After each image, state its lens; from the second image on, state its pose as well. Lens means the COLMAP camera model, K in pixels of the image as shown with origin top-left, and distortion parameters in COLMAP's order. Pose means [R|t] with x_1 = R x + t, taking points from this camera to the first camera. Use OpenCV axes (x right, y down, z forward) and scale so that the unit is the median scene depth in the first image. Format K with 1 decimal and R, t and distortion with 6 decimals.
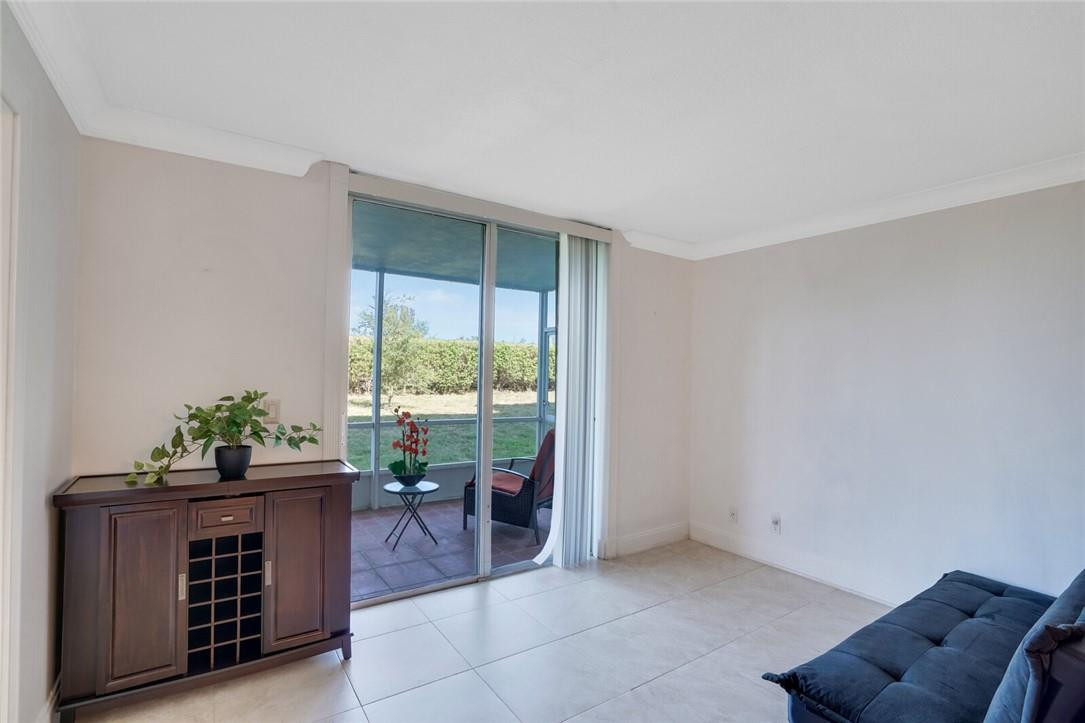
lens RADIAL K [[505.5, 0, 534.3], [0, 505.5, 367.1], [0, 0, 1]] dist [-0.042113, 0.018210]
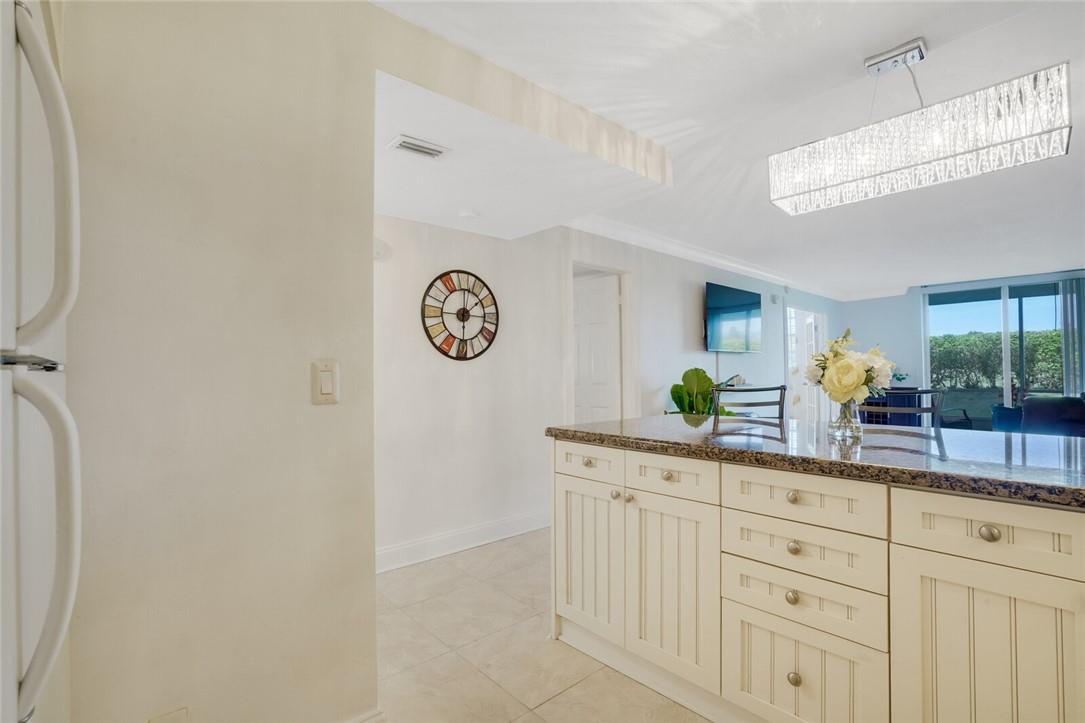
lens RADIAL K [[505.5, 0, 534.3], [0, 505.5, 367.1], [0, 0, 1]] dist [-0.042113, 0.018210]
pose [[0.143150, -0.033503, -0.989134, 2.431221], [0.021560, 0.999295, -0.030727, 0.119604], [0.989466, -0.016927, 0.143771, -1.861675]]
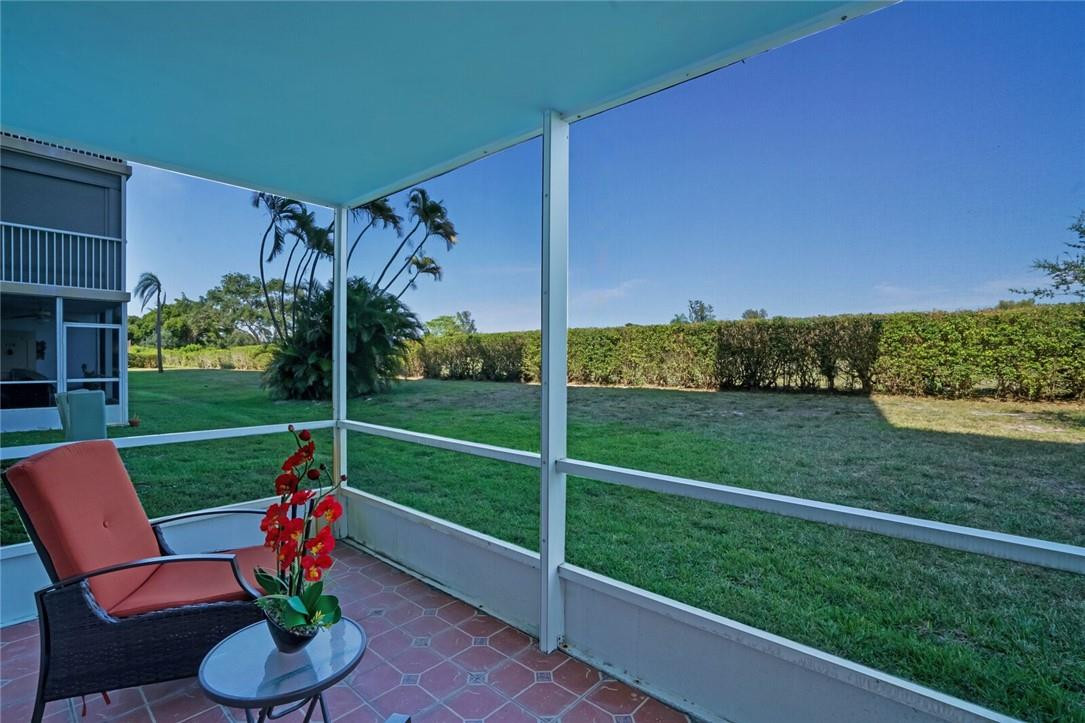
lens RADIAL K [[505.5, 0, 534.3], [0, 505.5, 367.1], [0, 0, 1]] dist [-0.042113, 0.018210]
pose [[0.244869, -0.000850, -0.969556, 0.336949], [0.007200, 0.999974, 0.000941, 0.067032], [0.969529, -0.007211, 0.244869, 2.071517]]
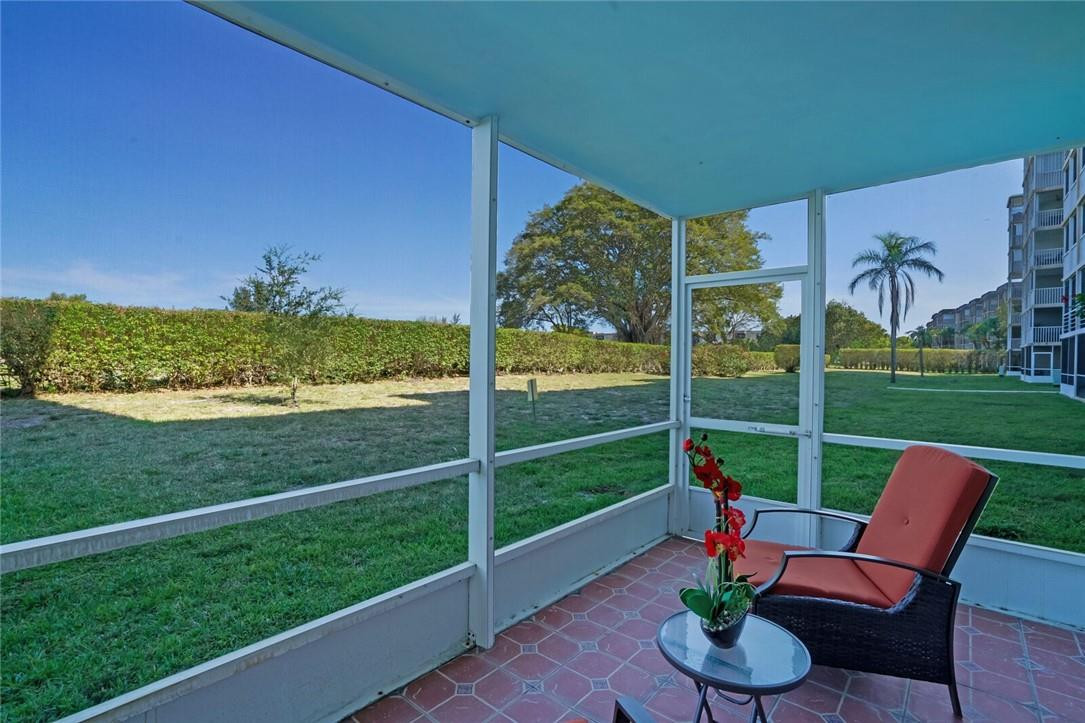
lens RADIAL K [[505.5, 0, 534.3], [0, 505.5, 367.1], [0, 0, 1]] dist [-0.042113, 0.018210]
pose [[0.967005, -0.016019, 0.254253, -0.897094], [0.008214, 0.999463, 0.031730, 0.031850], [-0.254625, -0.028595, 0.966617, 1.271195]]
